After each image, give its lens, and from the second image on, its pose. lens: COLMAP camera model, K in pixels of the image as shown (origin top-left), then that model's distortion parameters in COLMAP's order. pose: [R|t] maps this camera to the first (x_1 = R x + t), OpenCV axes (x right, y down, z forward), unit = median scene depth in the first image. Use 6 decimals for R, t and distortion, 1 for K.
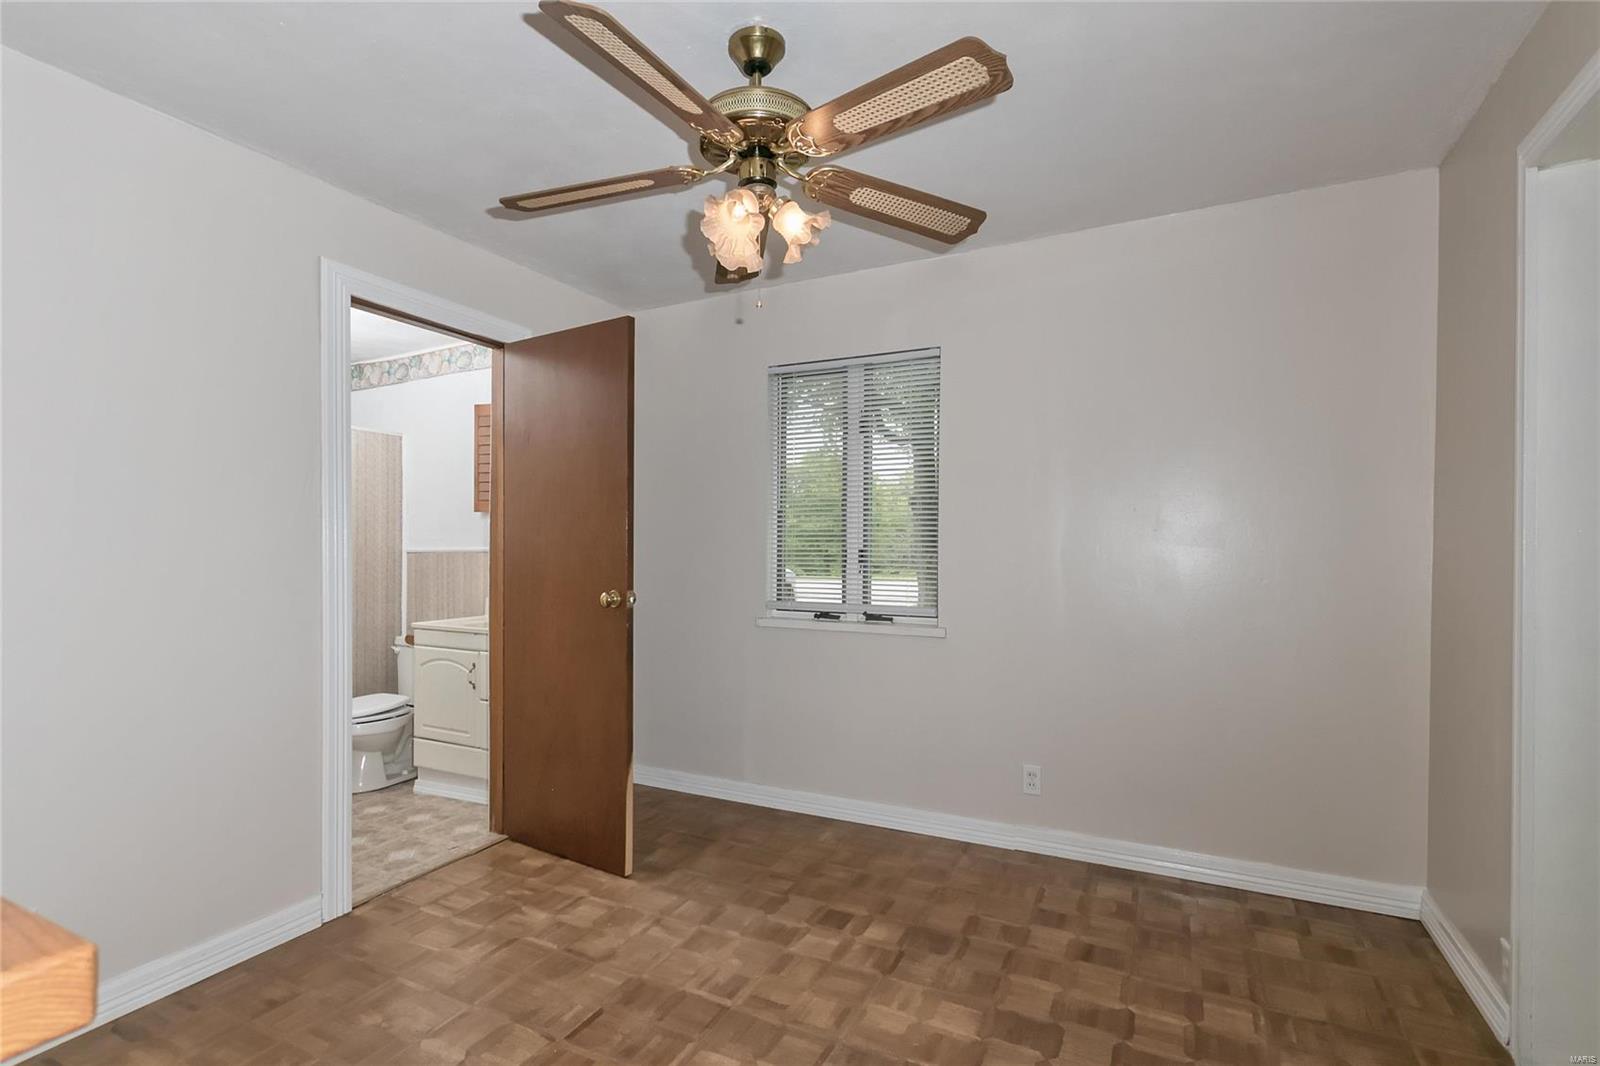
lens RADIAL K [[748.3, 0, 789.3], [0, 748.3, 539.9], [0, 0, 1]] dist [0.015150, -0.003212]
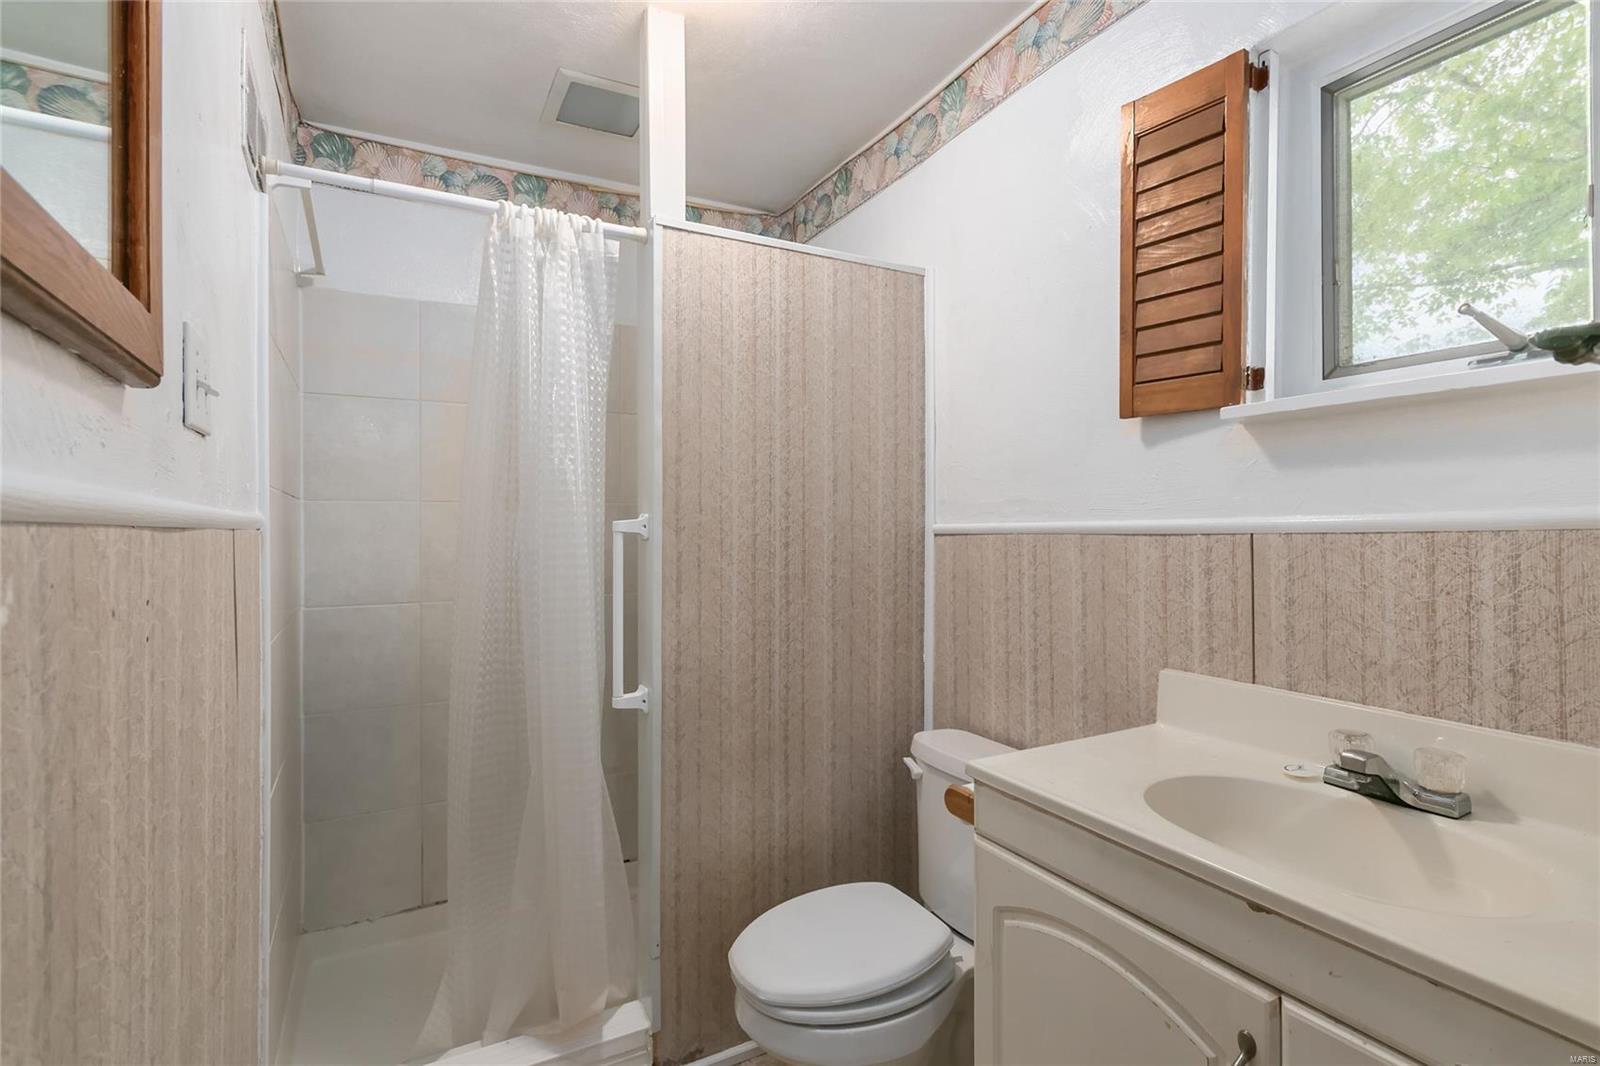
lens RADIAL K [[748.3, 0, 797.9], [0, 748.3, 527.3], [0, 0, 1]] dist [0.015150, -0.003212]
pose [[0.819231, 0.002160, -0.573459, -0.324383], [0.001974, 0.999976, 0.006585, 0.009797], [0.573460, -0.006526, 0.819208, 0.597057]]
